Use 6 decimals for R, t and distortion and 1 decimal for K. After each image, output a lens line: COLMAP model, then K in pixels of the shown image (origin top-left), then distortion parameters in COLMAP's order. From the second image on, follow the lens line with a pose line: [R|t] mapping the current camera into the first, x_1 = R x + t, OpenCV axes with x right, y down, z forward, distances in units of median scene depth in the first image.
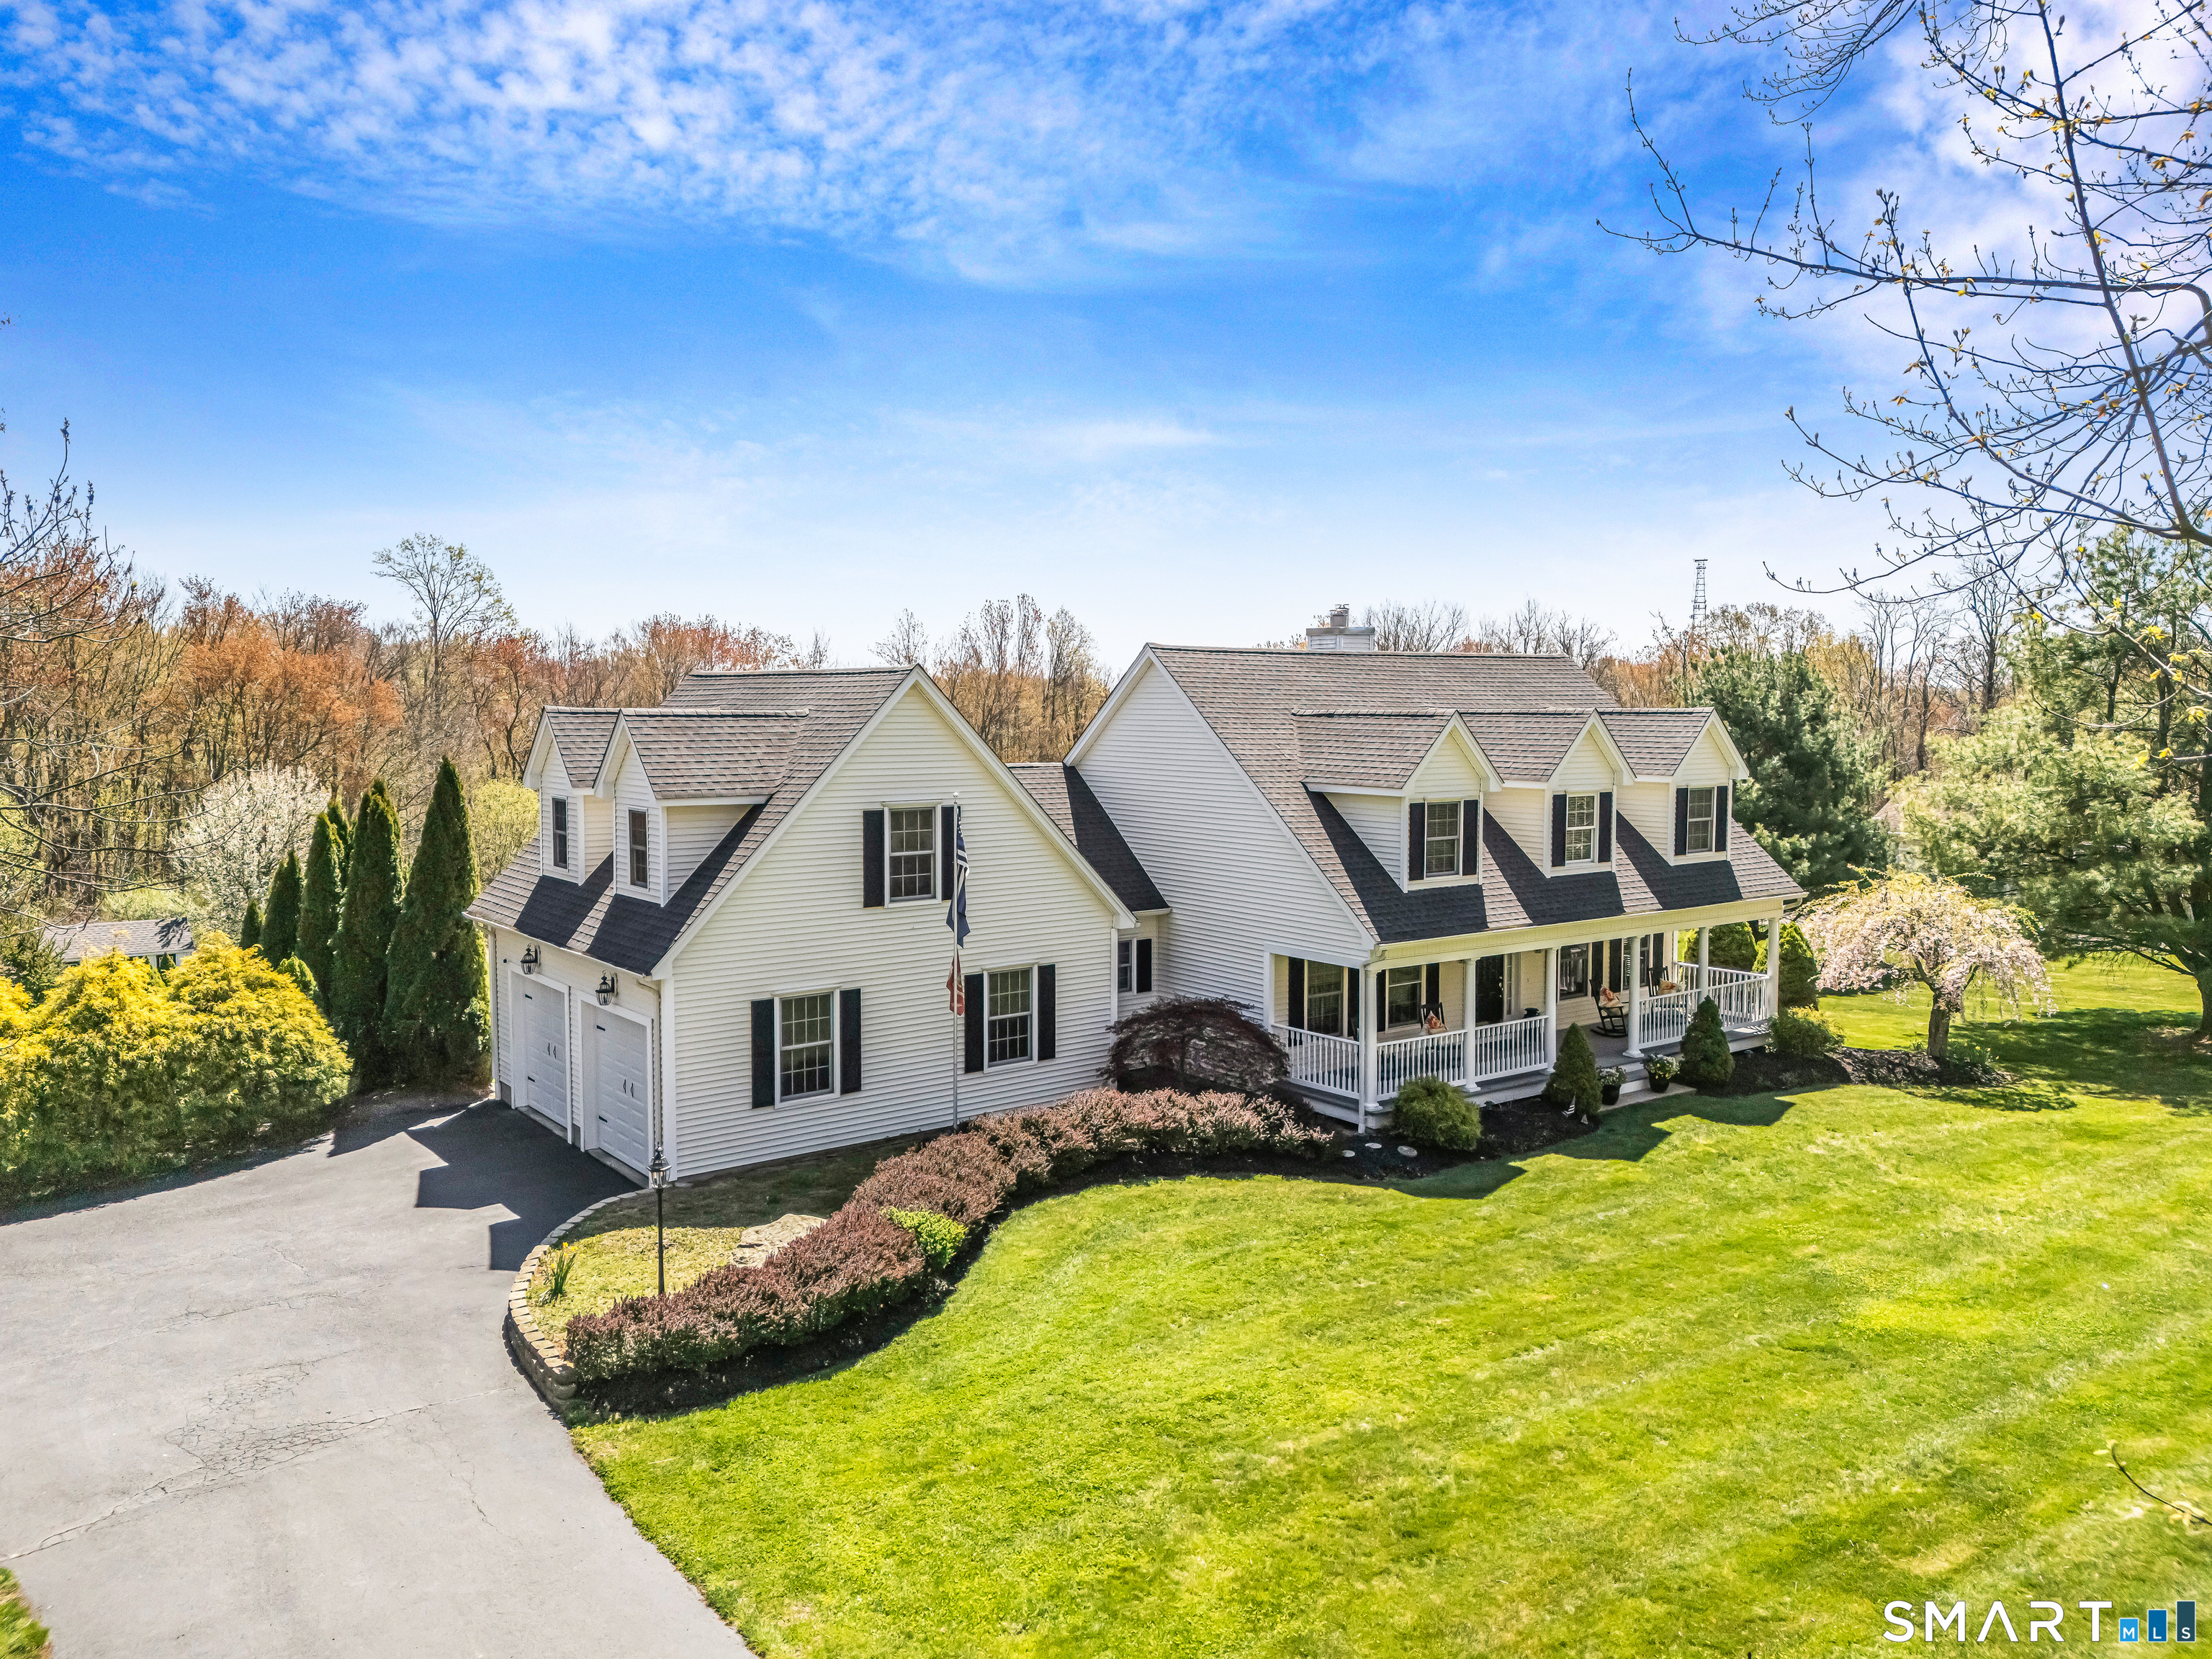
lens RADIAL K [[1633.1, 0, 1108.8], [0, 1633.1, 819.5], [0, 0, 1]] dist [0.061916, -0.047906]
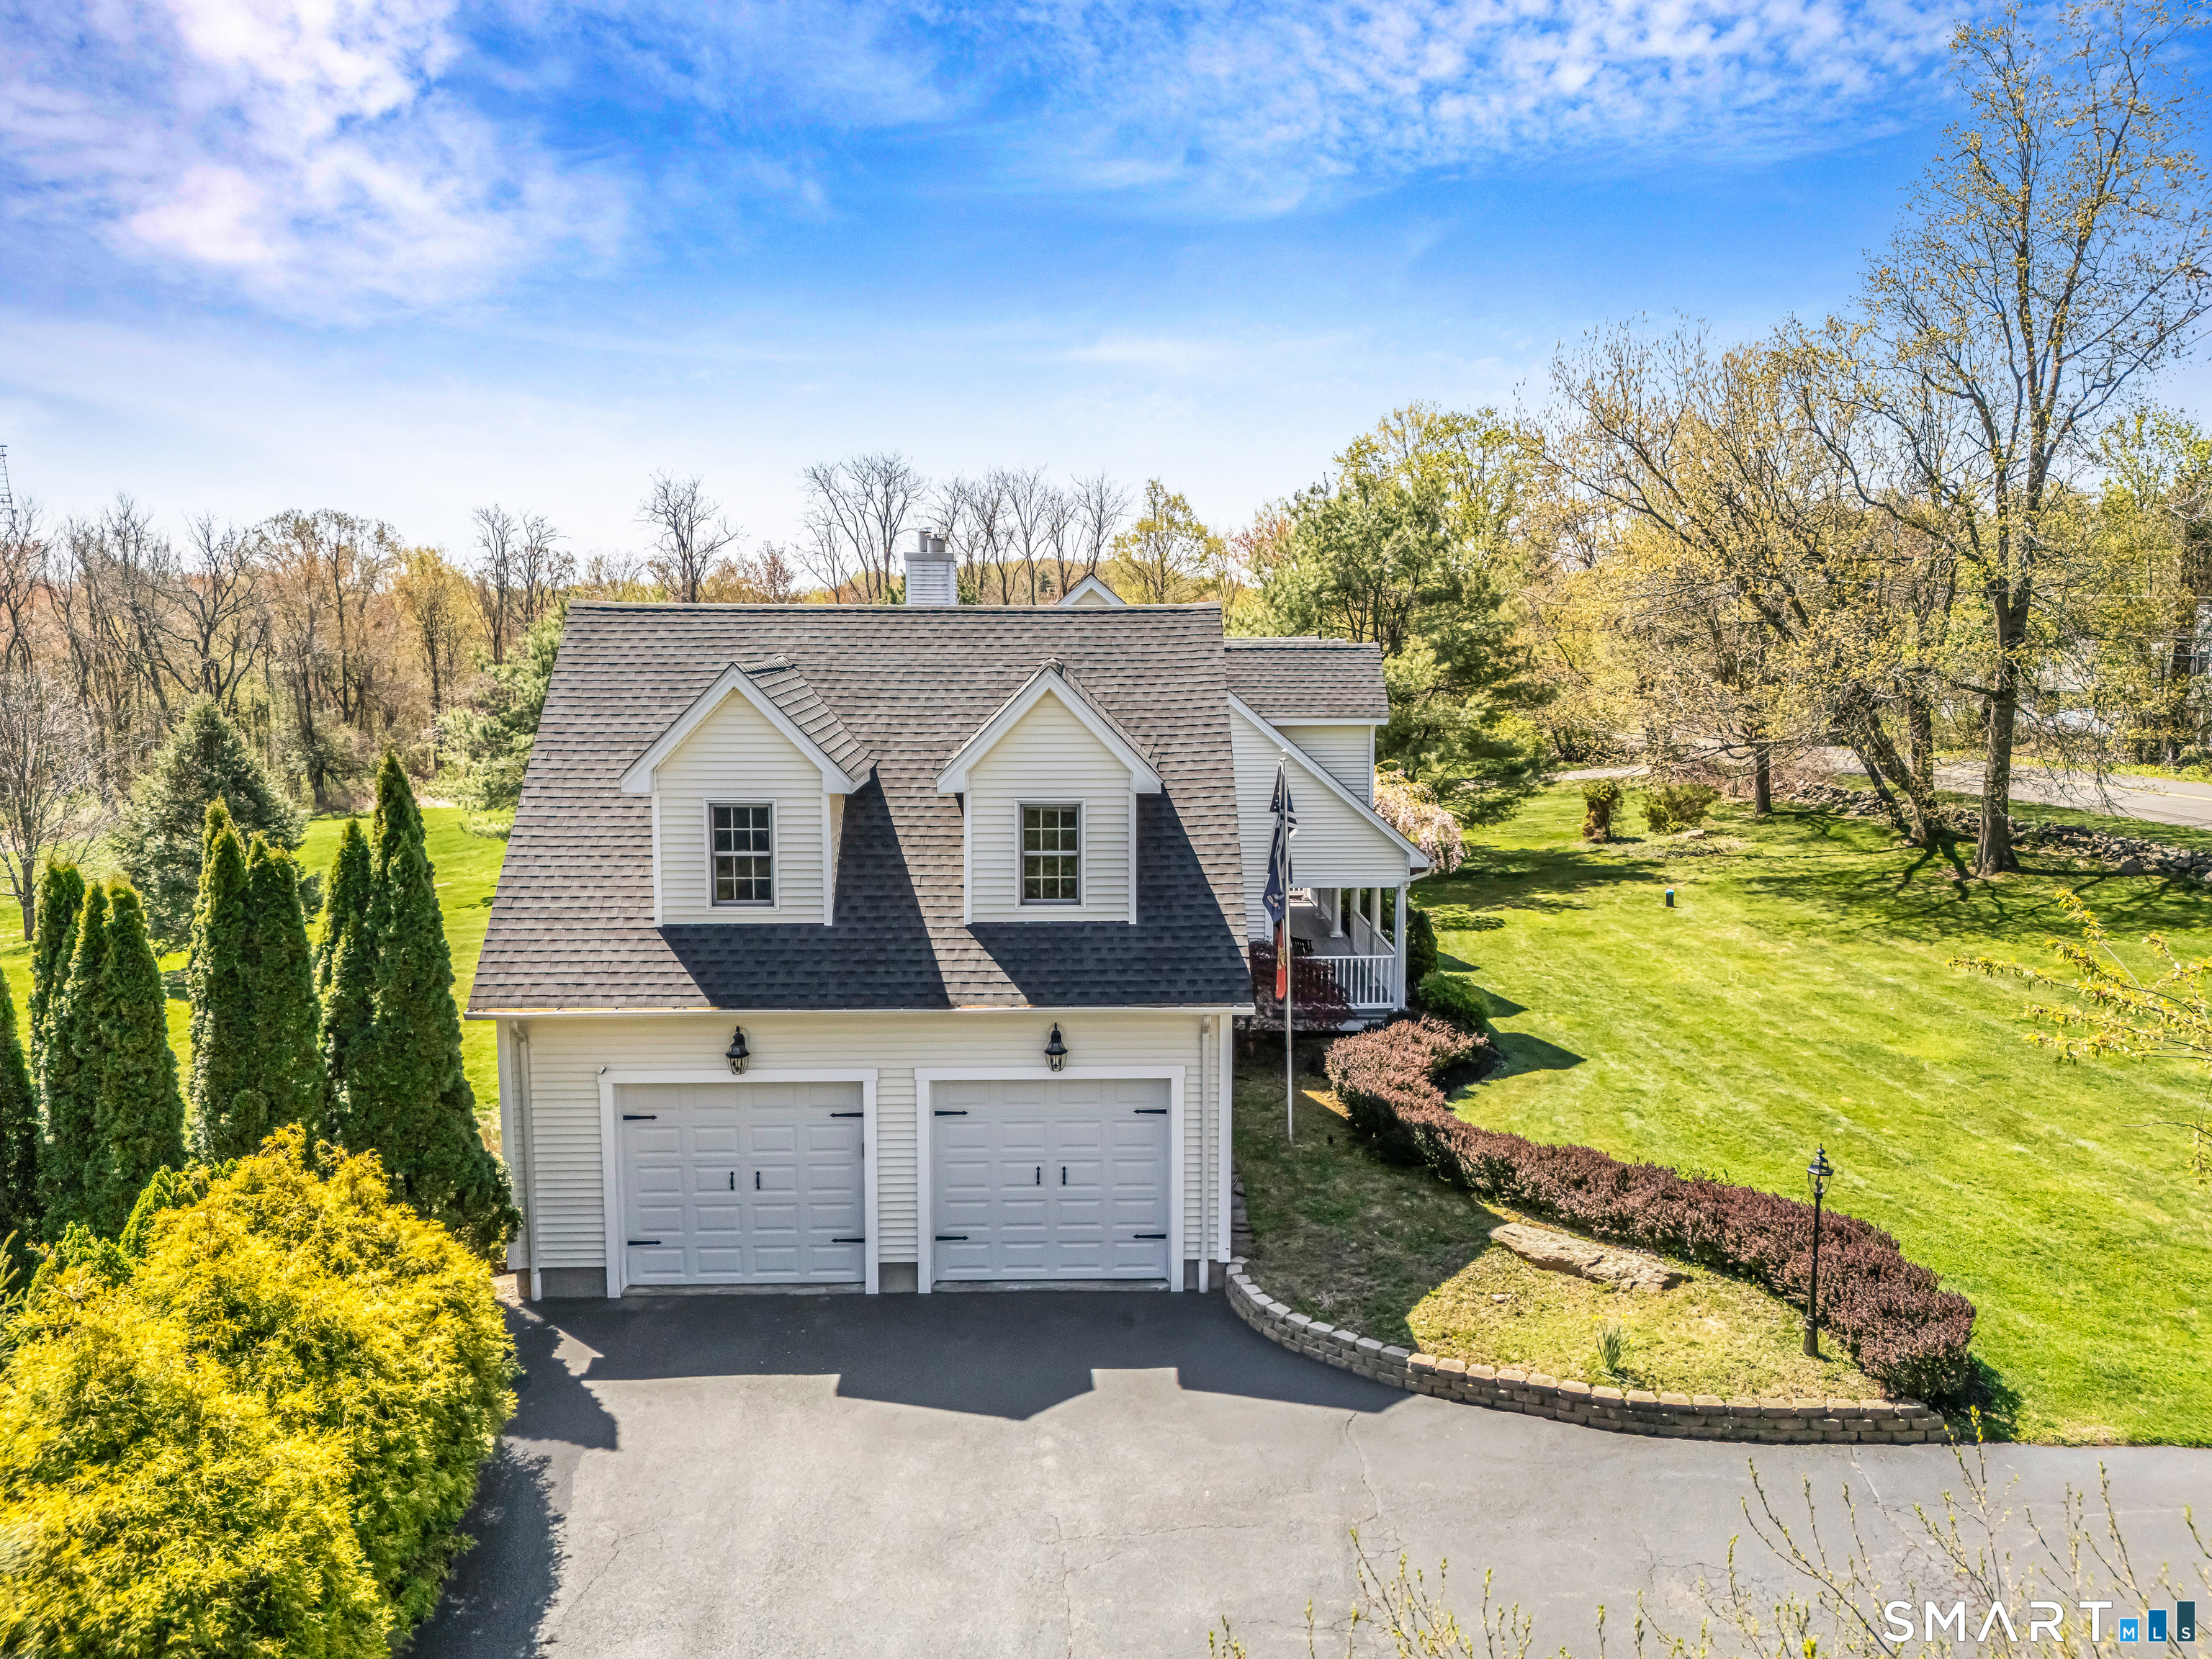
lens RADIAL K [[1633.1, 0, 1106.9], [0, 1633.1, 826.3], [0, 0, 1]] dist [0.061916, -0.047906]
pose [[0.581736, -0.105797, 0.806468, -0.844316], [0.058776, 0.994380, 0.088052, -0.056090], [-0.811252, -0.003822, 0.584685, 0.544360]]
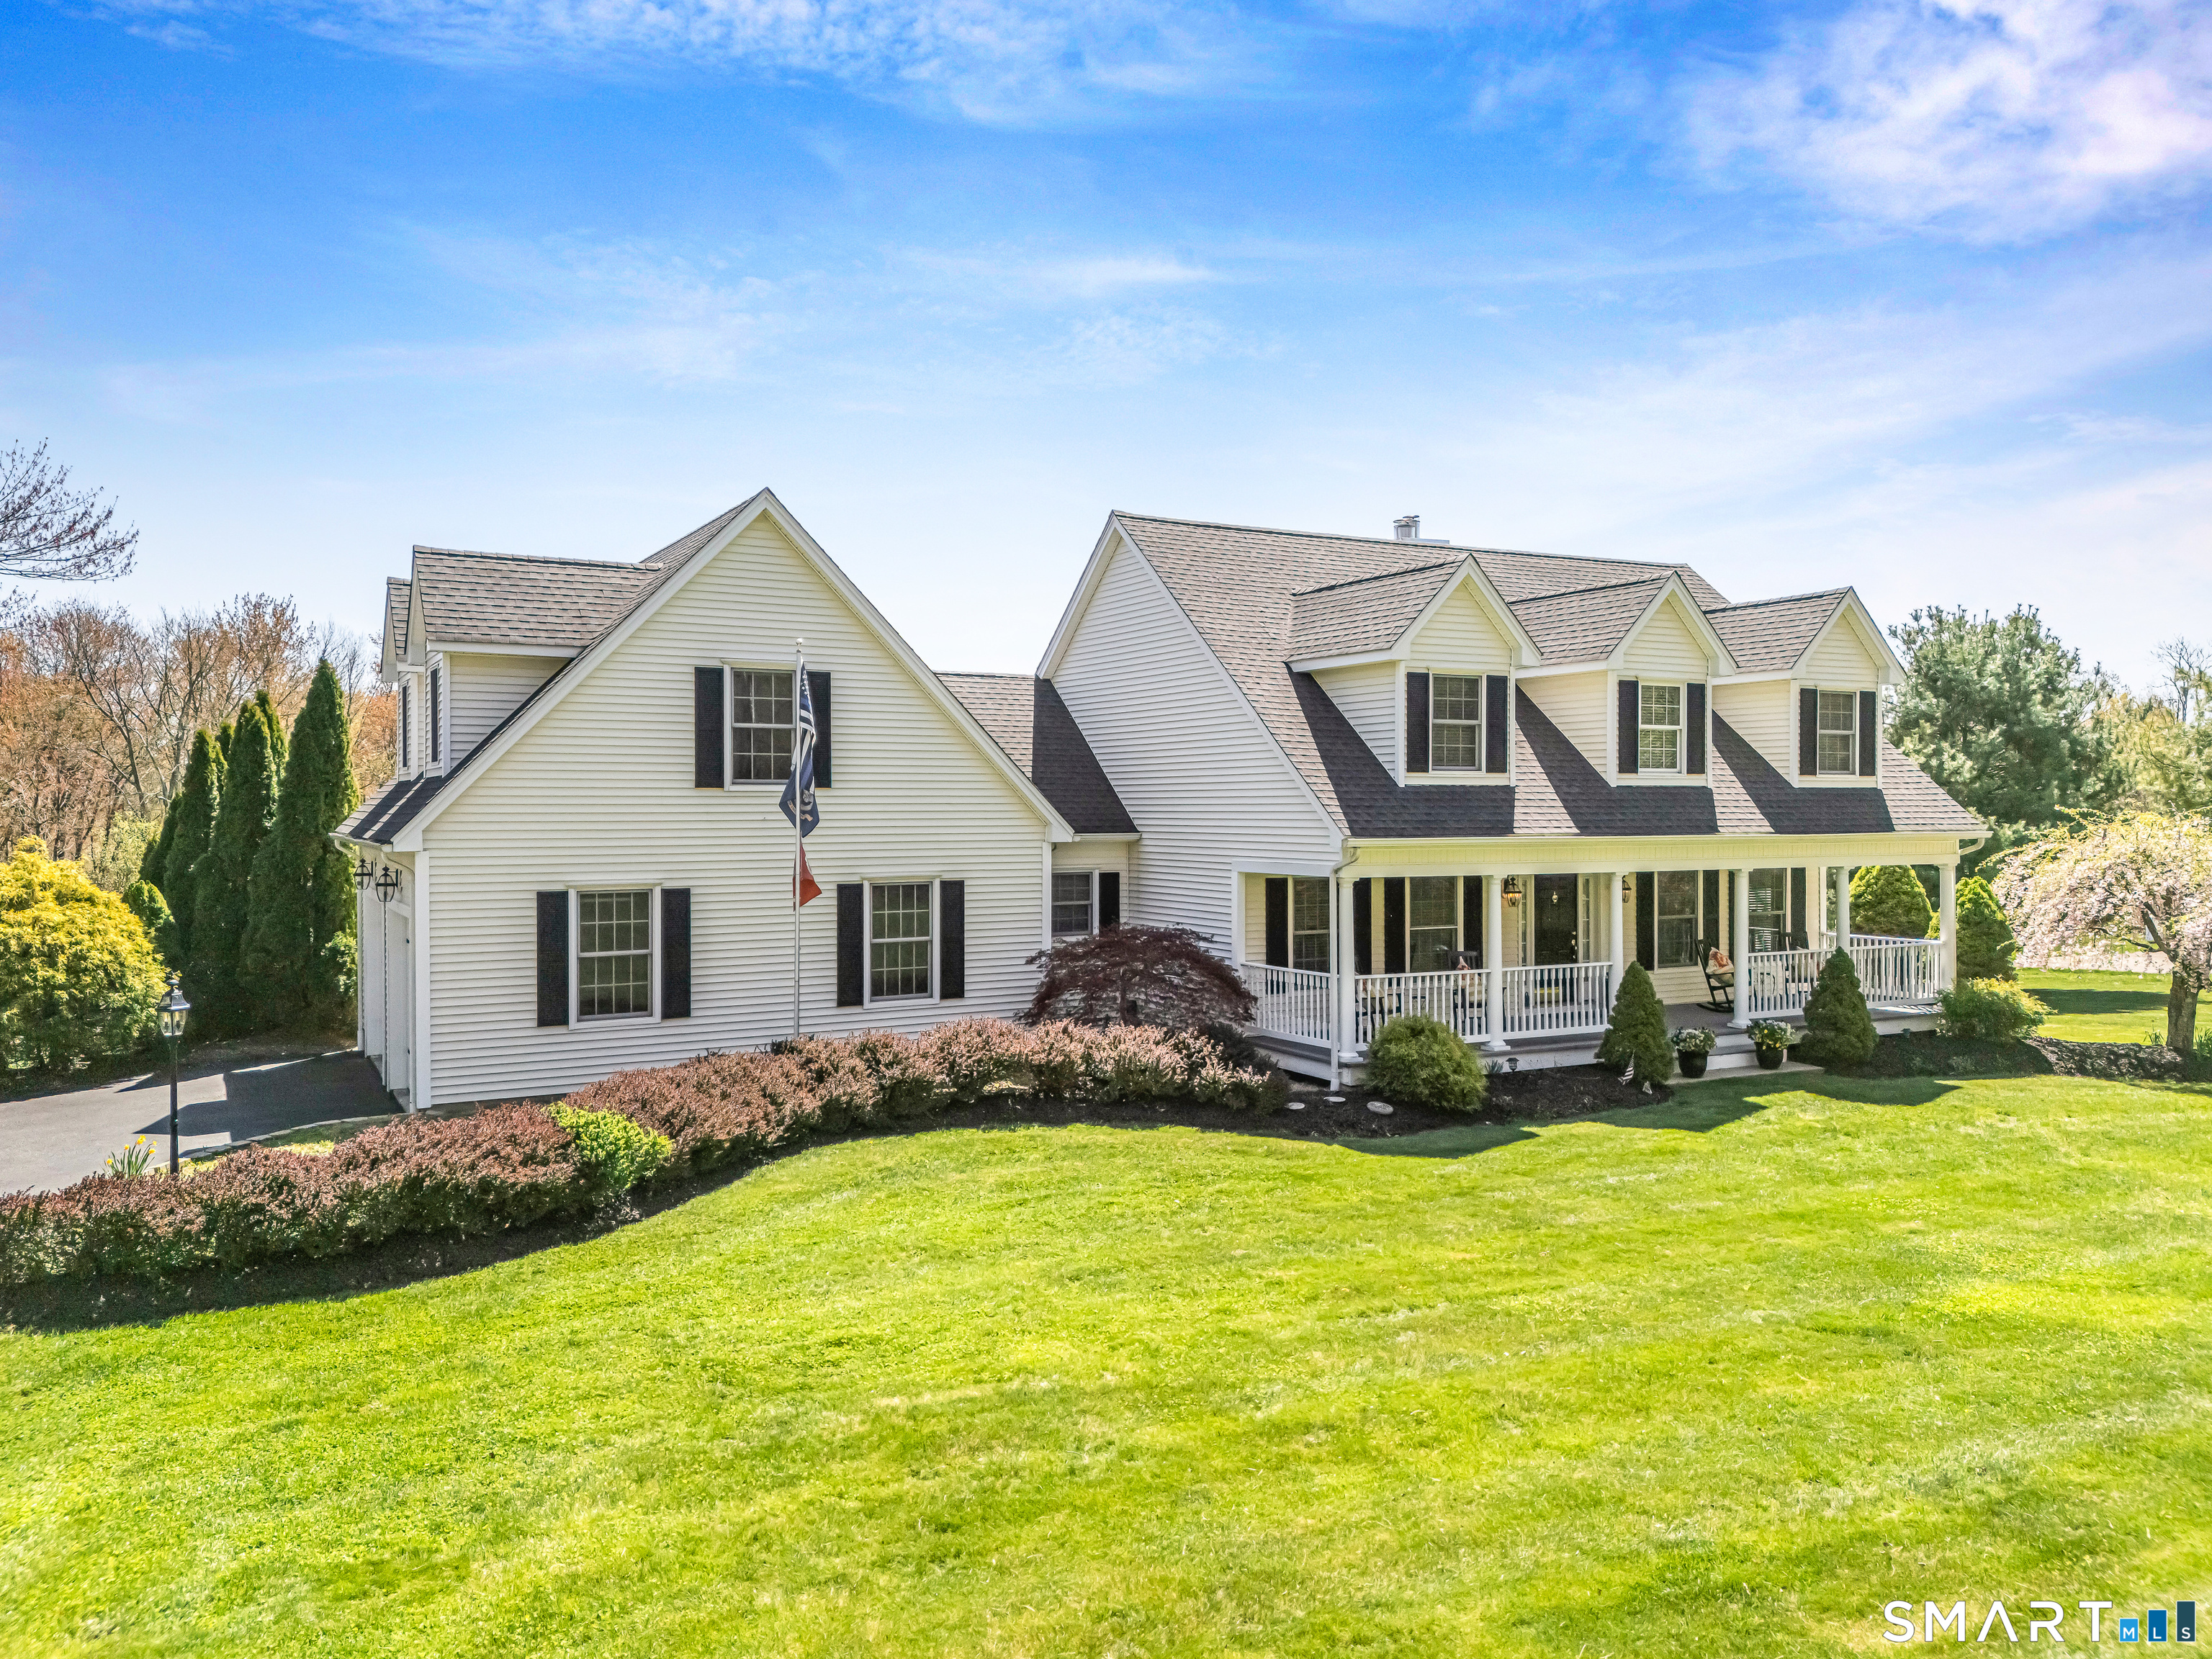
lens RADIAL K [[1633.1, 0, 1108.4], [0, 1633.1, 830.5], [0, 0, 1]] dist [0.061916, -0.047906]
pose [[0.988900, -0.001550, -0.148578, 0.169722], [-0.007124, 0.998301, -0.057830, 0.118841], [0.148415, 0.058247, 0.987208, 0.228387]]
